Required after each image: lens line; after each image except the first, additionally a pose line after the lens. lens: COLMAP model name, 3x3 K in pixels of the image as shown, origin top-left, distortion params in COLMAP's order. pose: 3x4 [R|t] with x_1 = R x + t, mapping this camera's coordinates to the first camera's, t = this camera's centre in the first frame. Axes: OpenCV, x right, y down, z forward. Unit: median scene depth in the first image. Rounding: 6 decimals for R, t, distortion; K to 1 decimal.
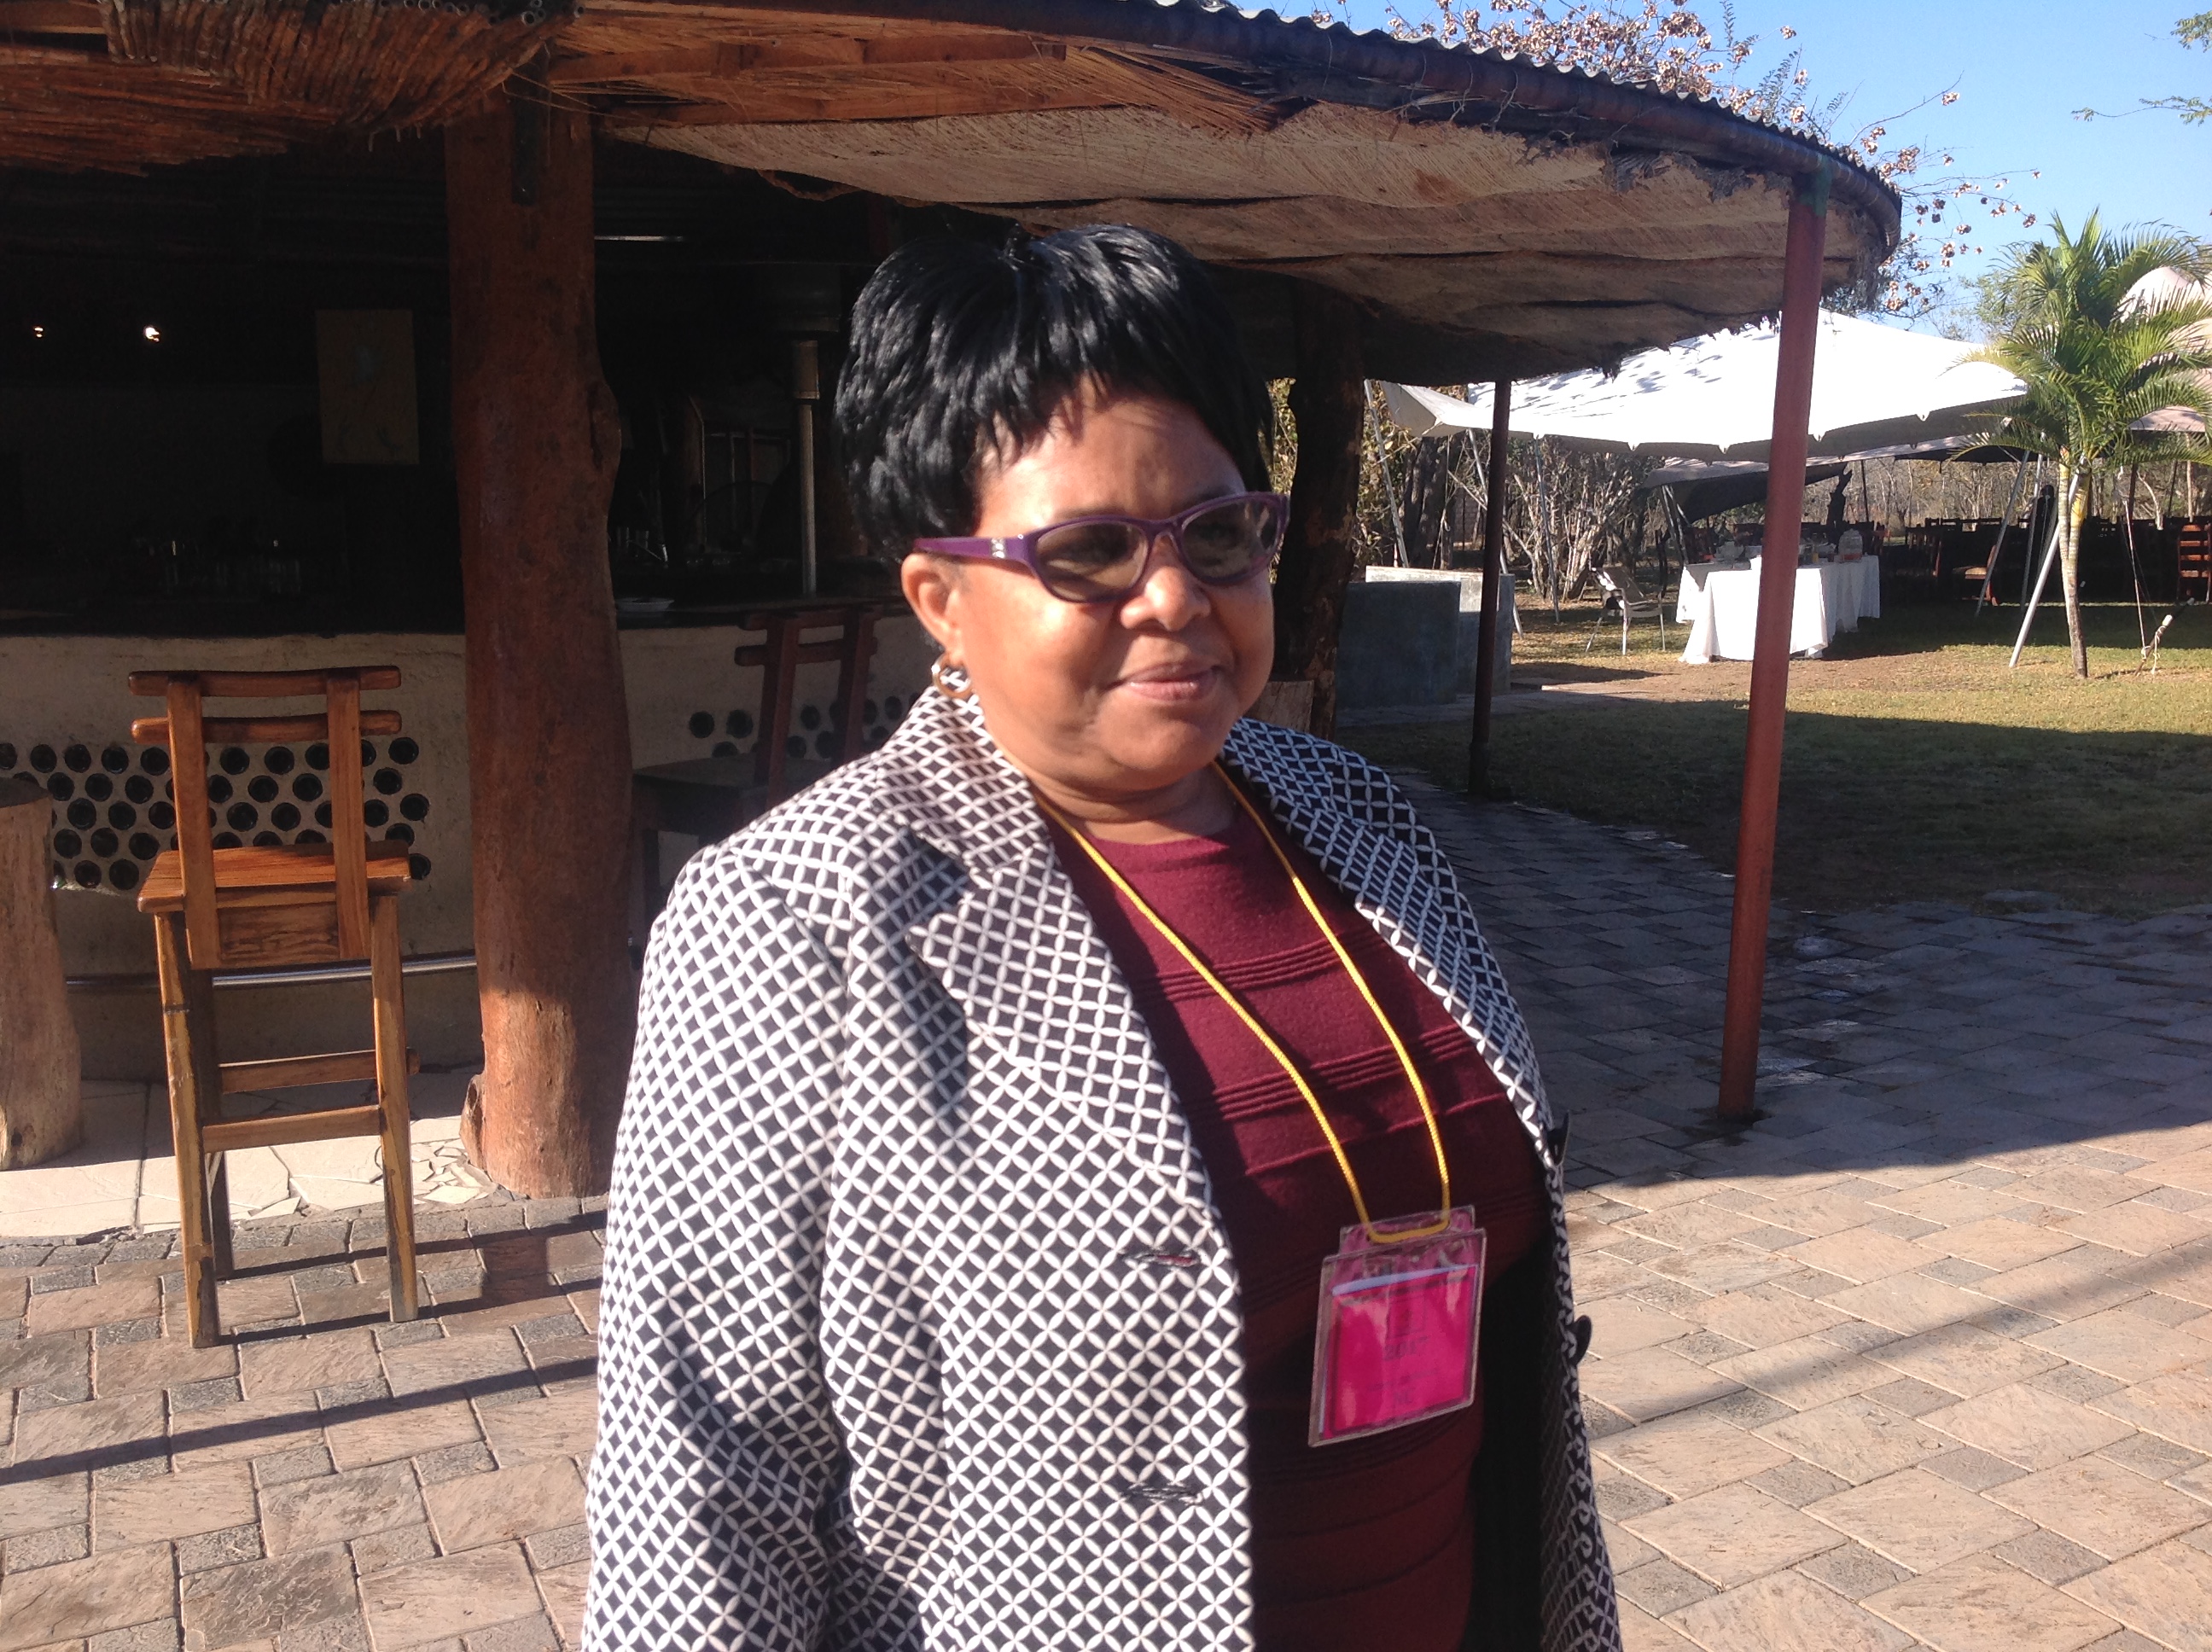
lens RADIAL K [[2073.8, 0, 1133.8], [0, 2073.8, 822.5], [0, 0, 1]] dist [0.136769, -0.307897]
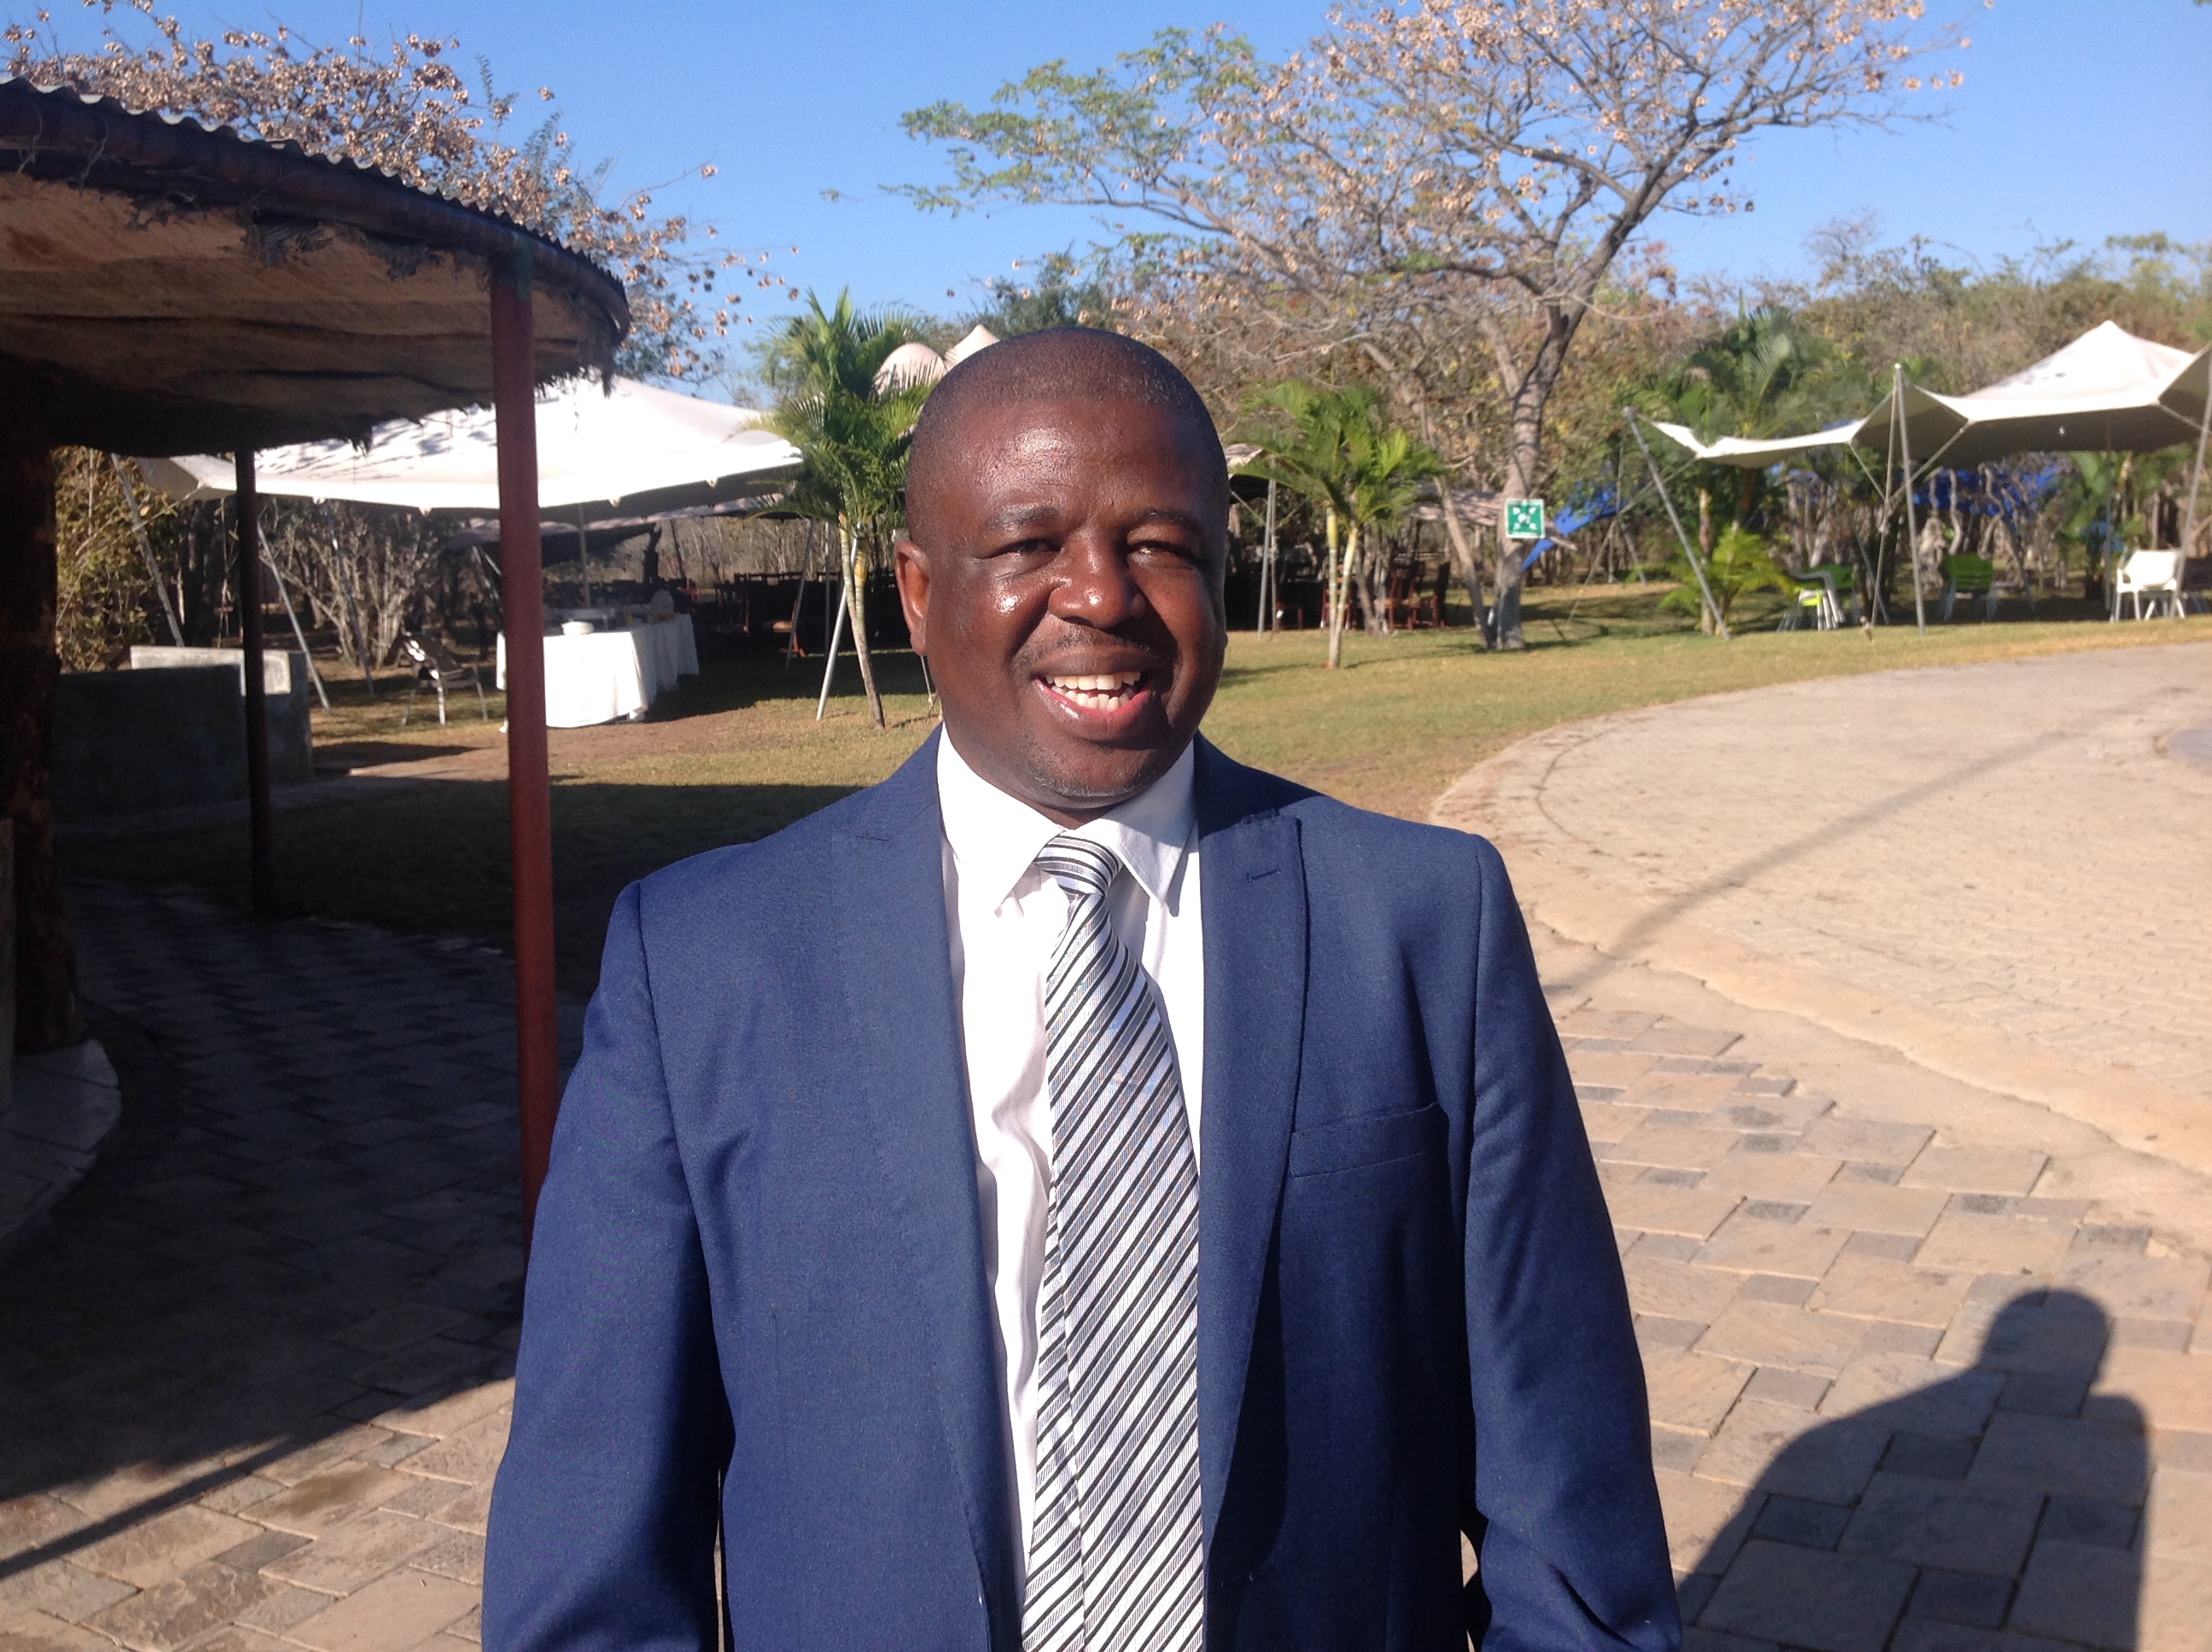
lens RADIAL K [[2073.8, 0, 1133.8], [0, 2073.8, 822.5], [0, 0, 1]] dist [0.136769, -0.307897]
pose [[0.857024, -0.090420, 0.507281, 0.021020], [0.102748, 0.994701, 0.003712, -0.011554], [-0.504928, 0.048941, 0.861773, 0.027567]]
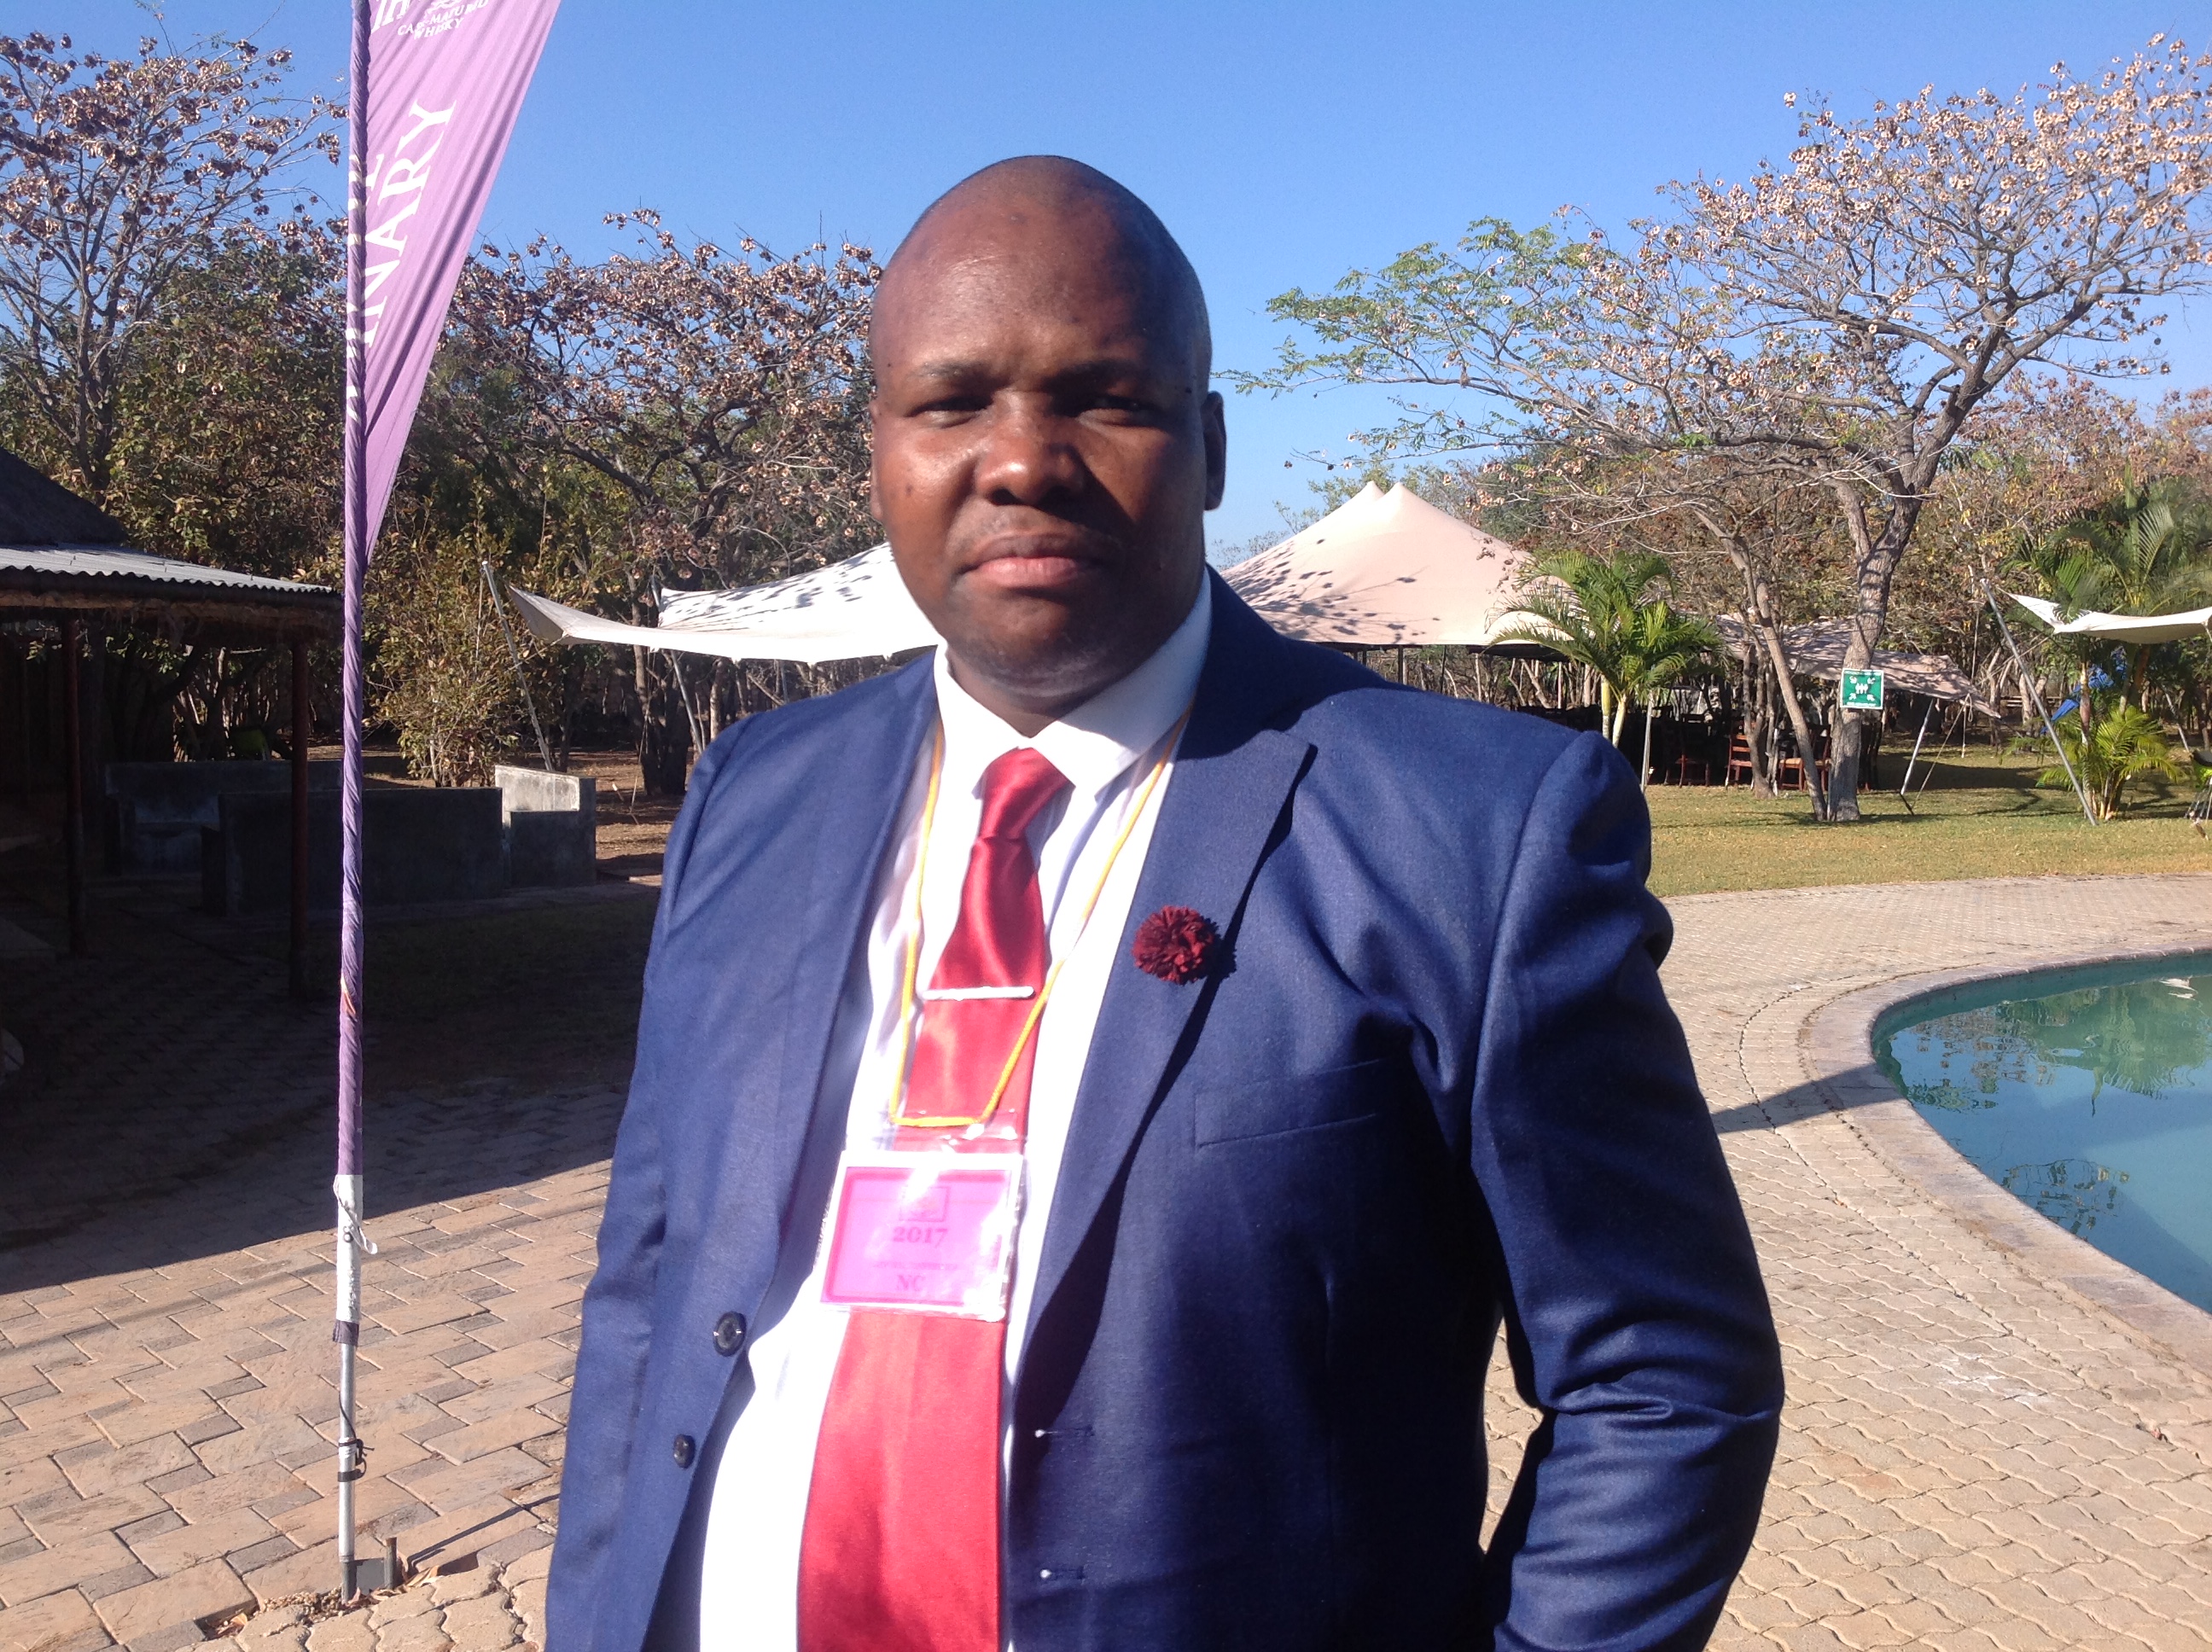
lens RADIAL K [[2079.3, 0, 1132.0], [0, 2079.3, 808.8], [0, 0, 1]] dist [0.134049, -0.304228]
pose [[0.976780, -0.009251, 0.214044, 0.228376], [0.026848, 0.996477, -0.079452, -0.008138], [-0.212555, 0.083354, 0.973587, -0.141846]]
